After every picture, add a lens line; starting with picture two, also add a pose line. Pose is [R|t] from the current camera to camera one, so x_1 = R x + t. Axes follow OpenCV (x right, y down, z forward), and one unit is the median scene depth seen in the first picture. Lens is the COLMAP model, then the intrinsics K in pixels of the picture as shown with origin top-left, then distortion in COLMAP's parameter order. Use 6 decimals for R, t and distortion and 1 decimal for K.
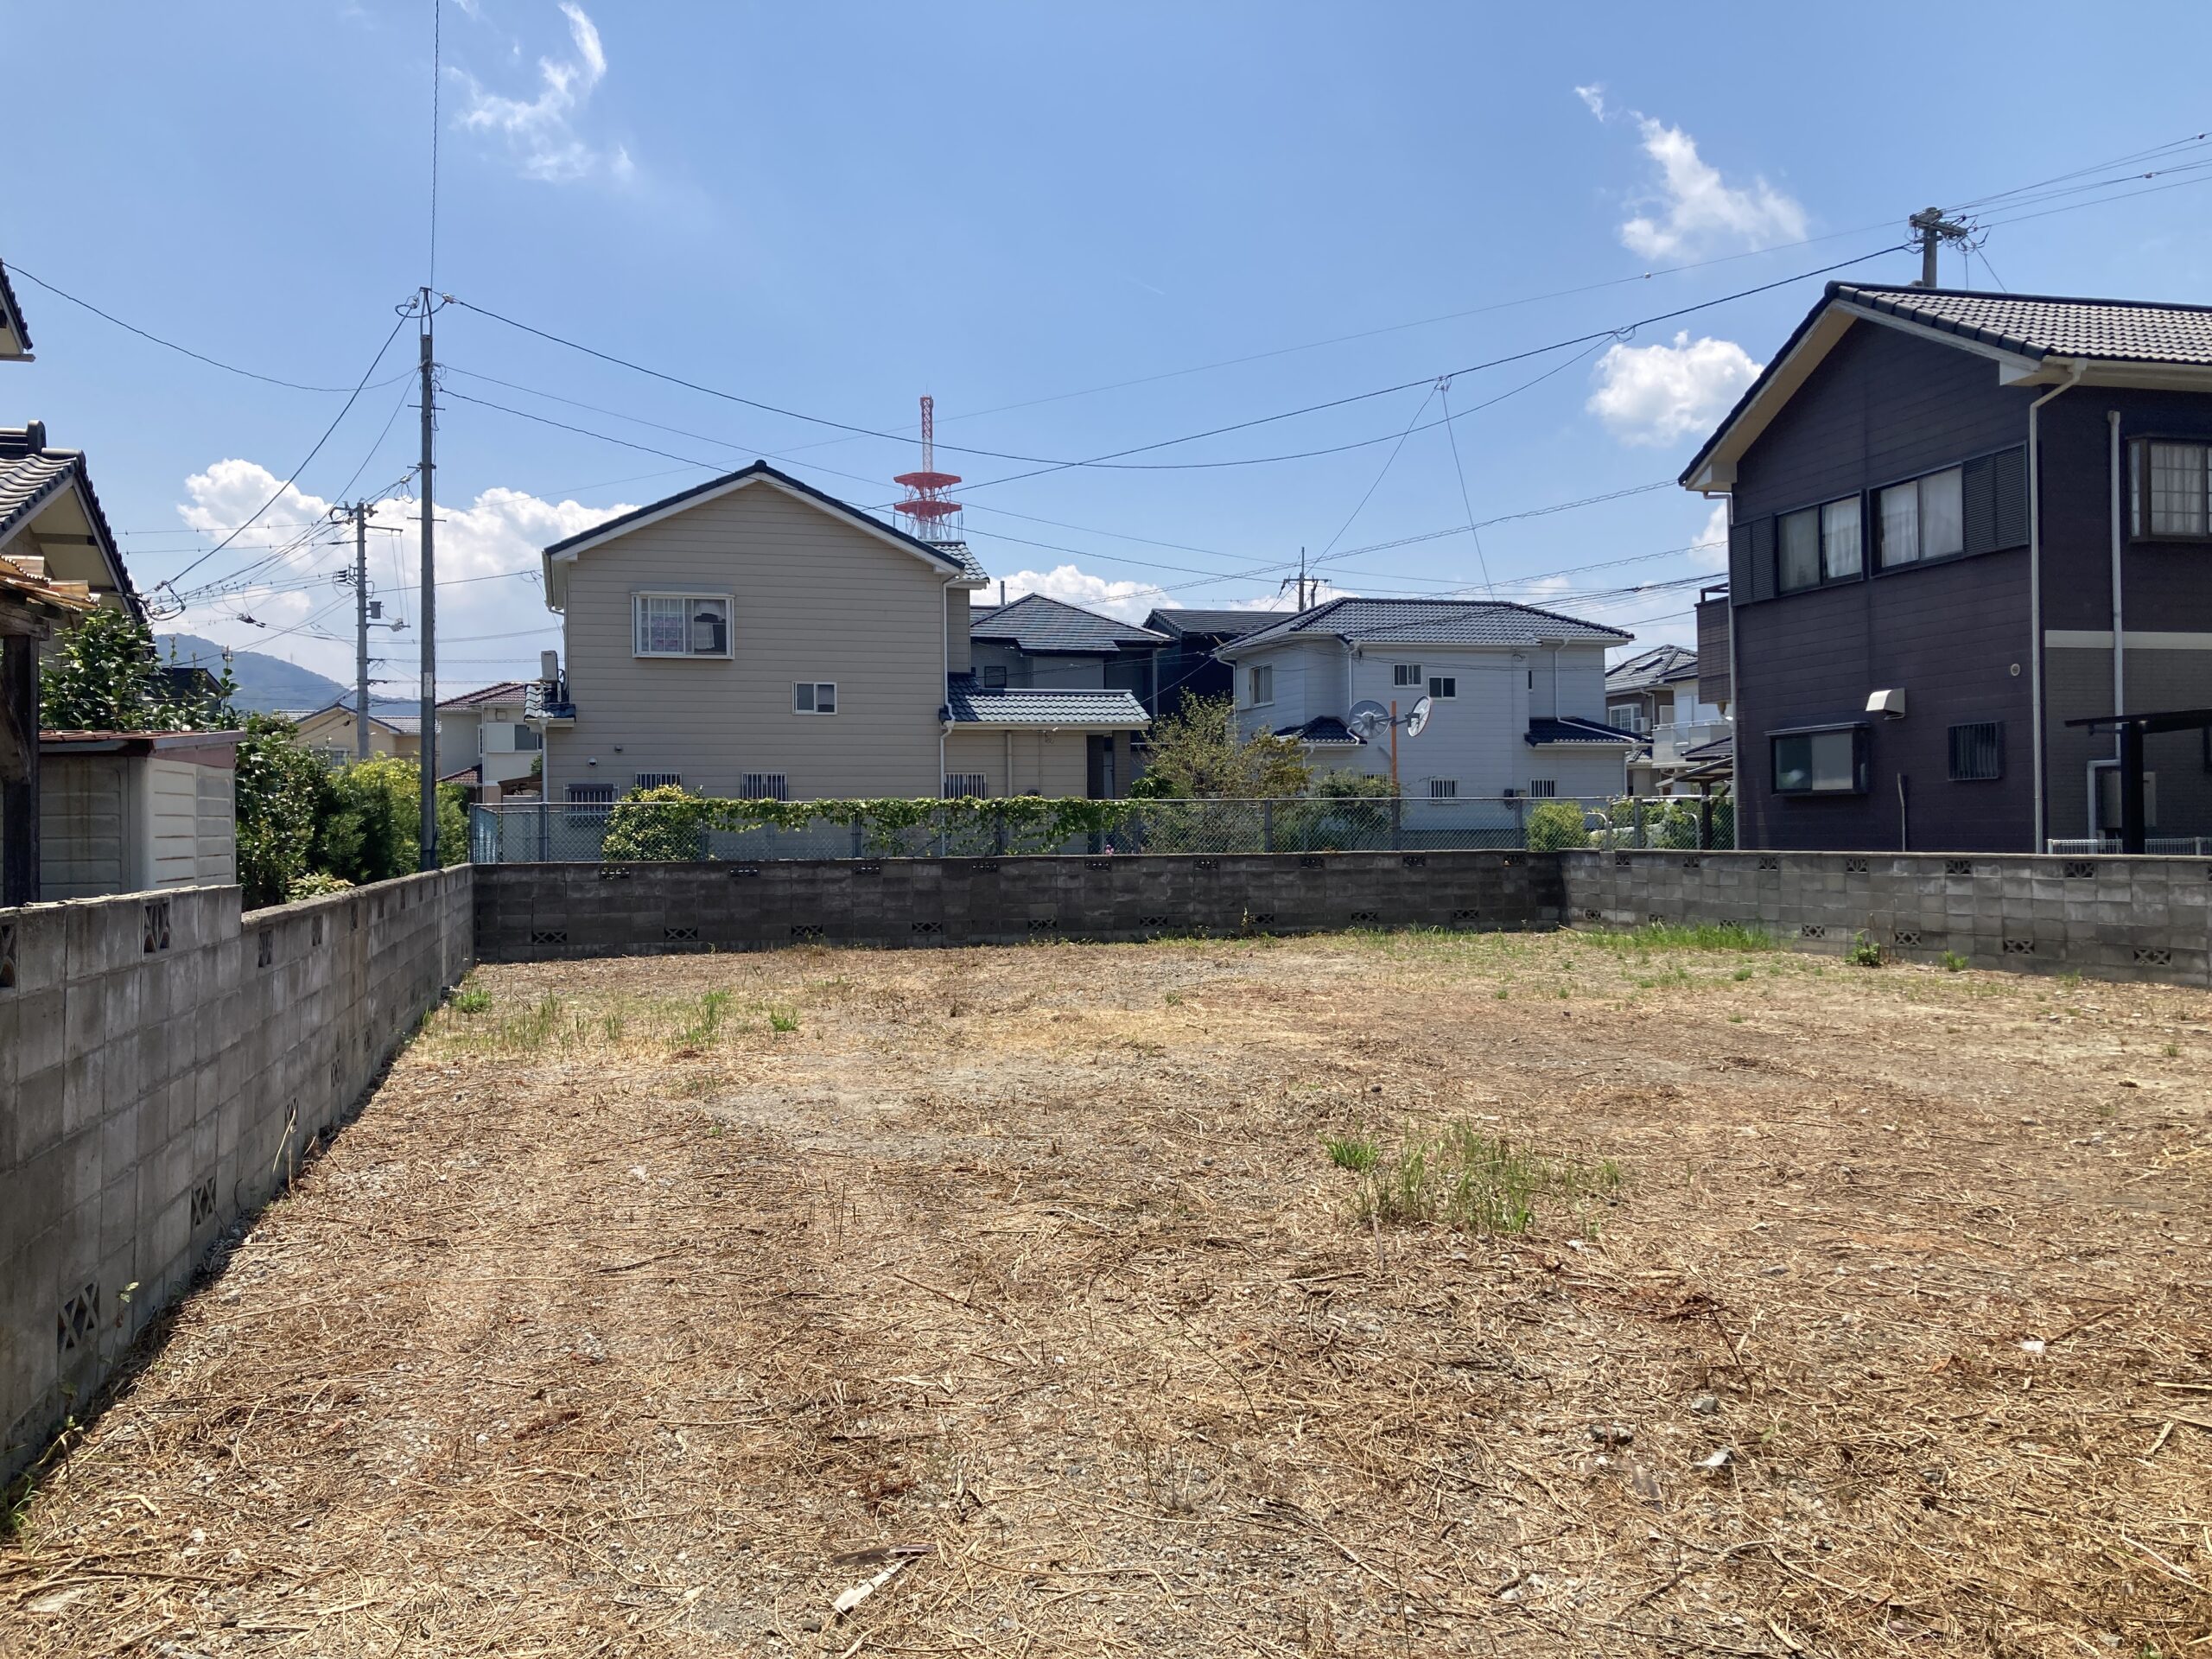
lens RADIAL K [[1826.9, 0, 1109.6], [0, 1826.9, 827.1], [0, 0, 1]] dist [0.041853, -0.050118]
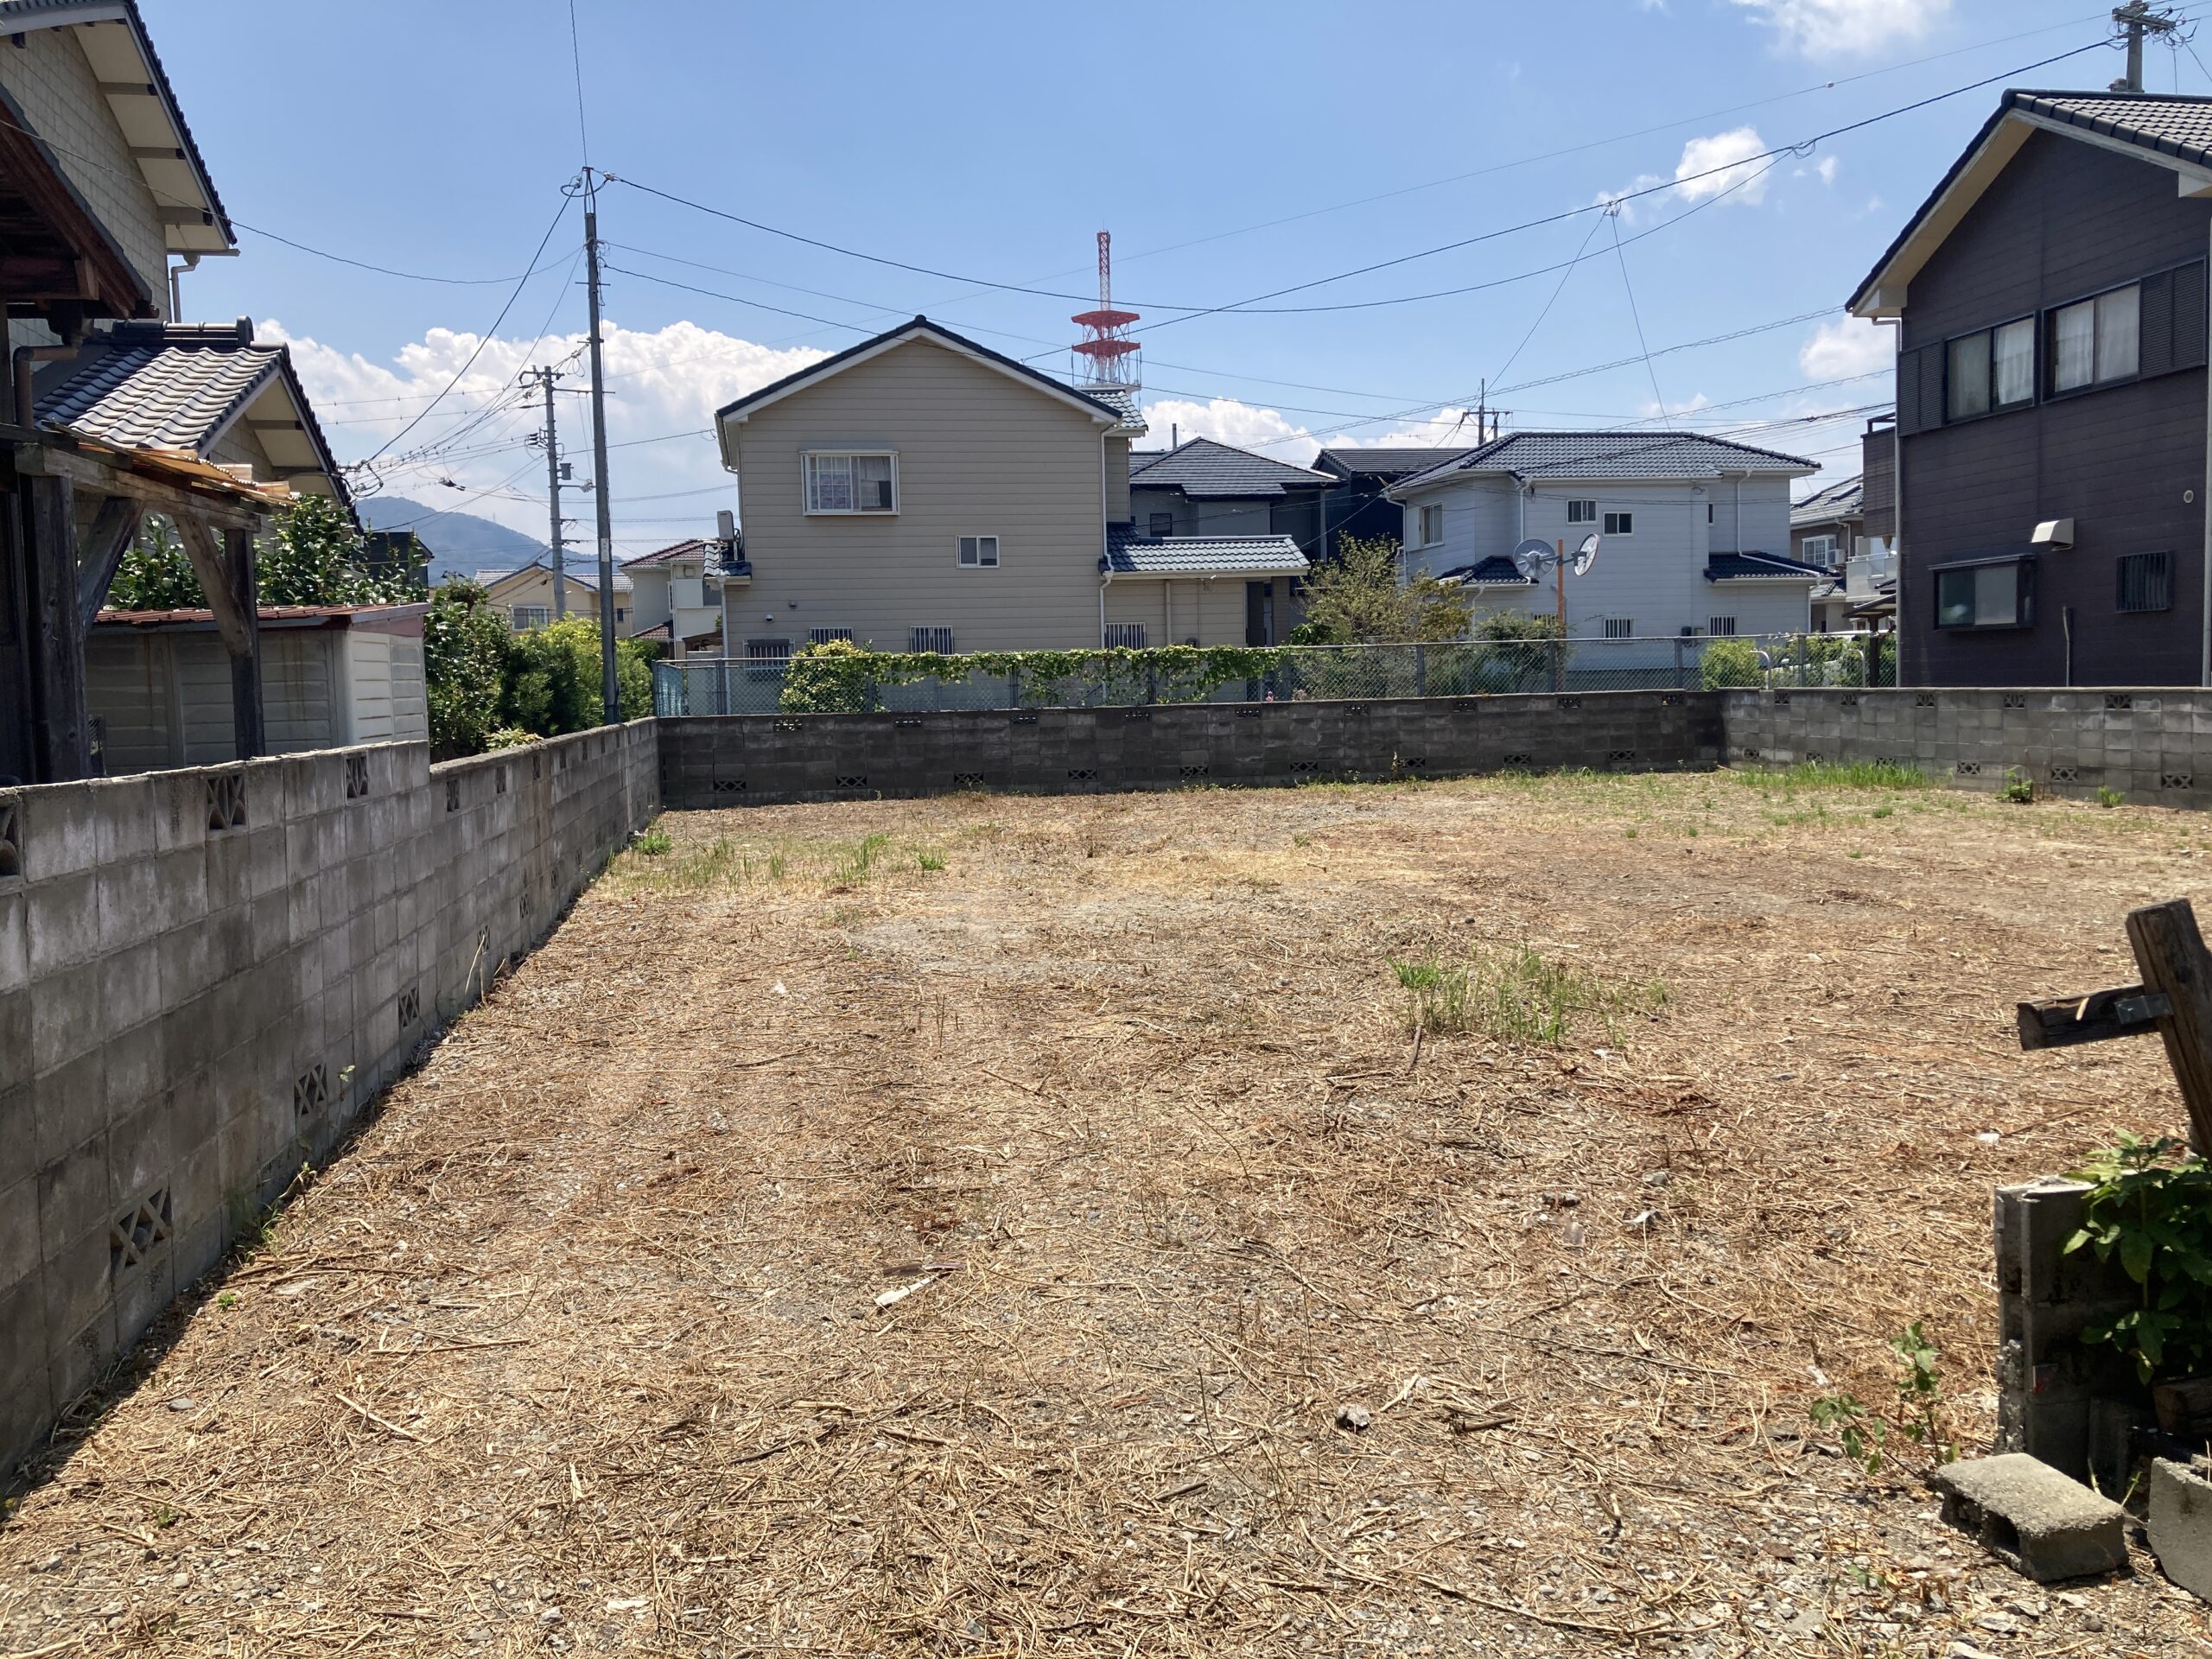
lens RADIAL K [[1826.9, 0, 1105.7], [0, 1826.9, 838.3], [0, 0, 1]] dist [0.041853, -0.050118]
pose [[0.994624, -0.005650, -0.103399, 0.025576], [0.014944, 0.995890, 0.089335, -0.001437], [0.102469, -0.090400, 0.990620, -0.039005]]
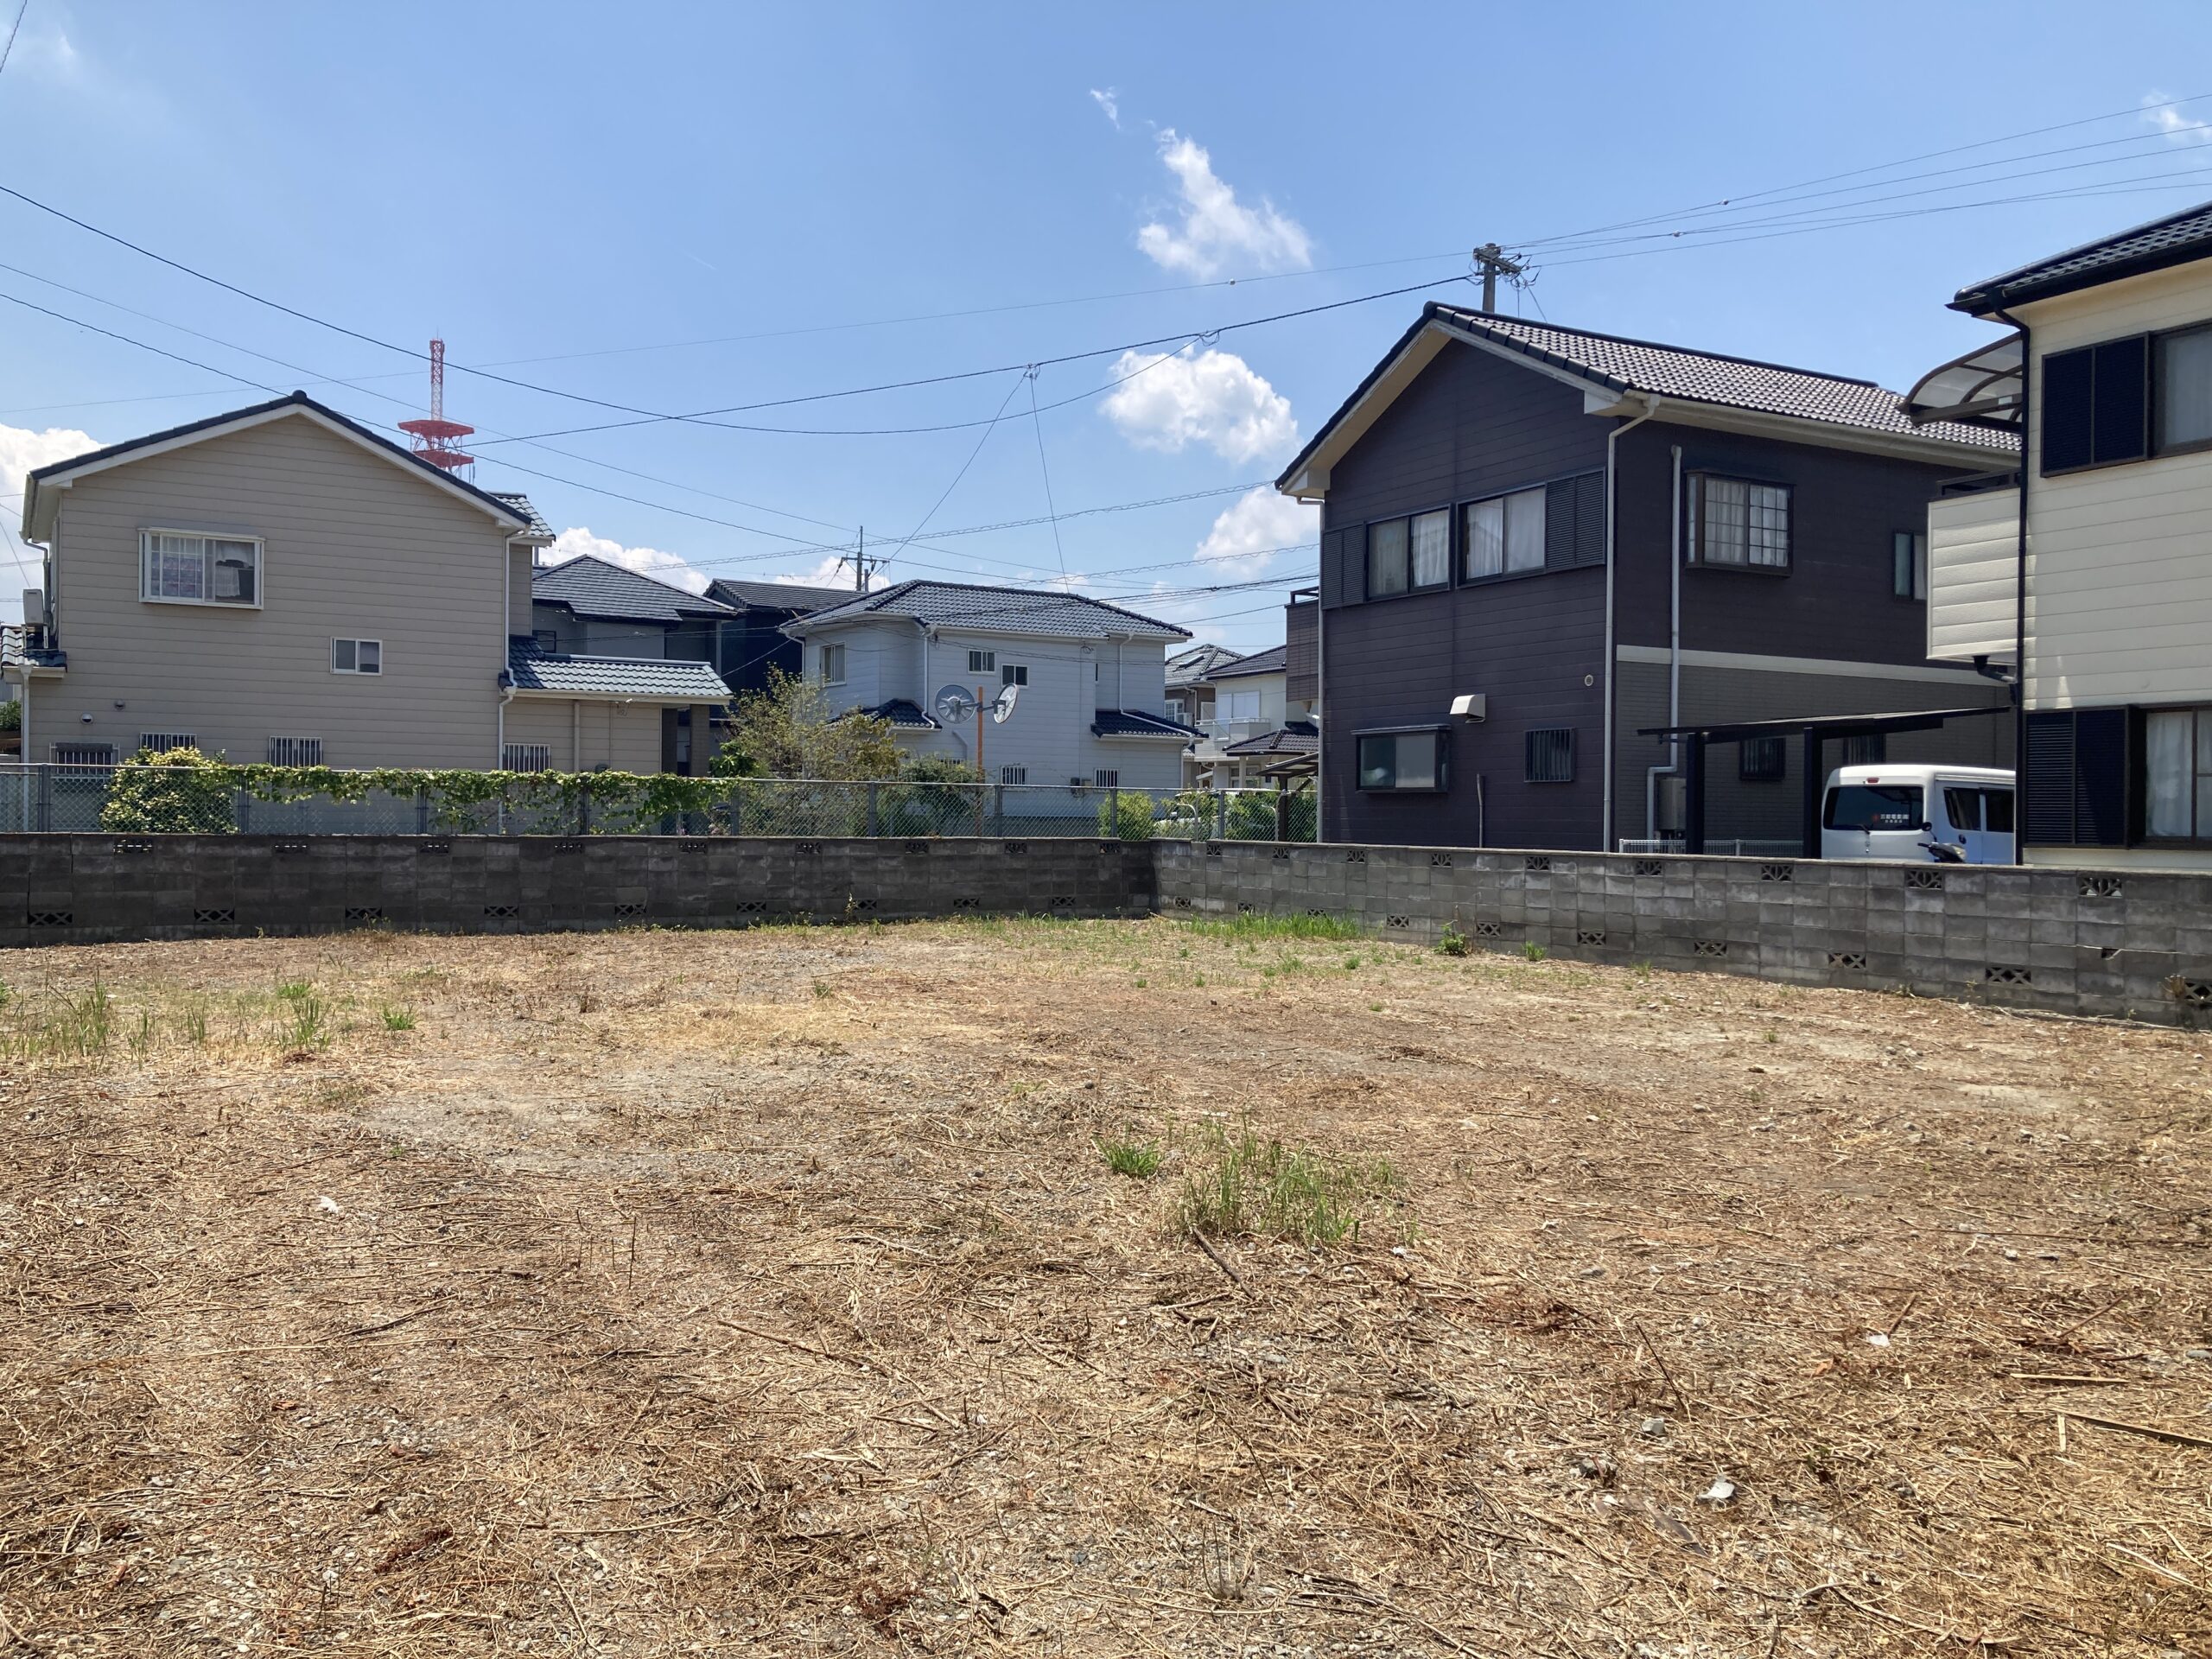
lens RADIAL K [[1826.9, 0, 1105.1], [0, 1826.9, 834.1], [0, 0, 1]] dist [0.041853, -0.050118]
pose [[0.967375, 0.019574, 0.252592, -0.051923], [-0.022845, 0.999689, 0.010022, -0.000047], [-0.252318, -0.015466, 0.967521, 0.036087]]
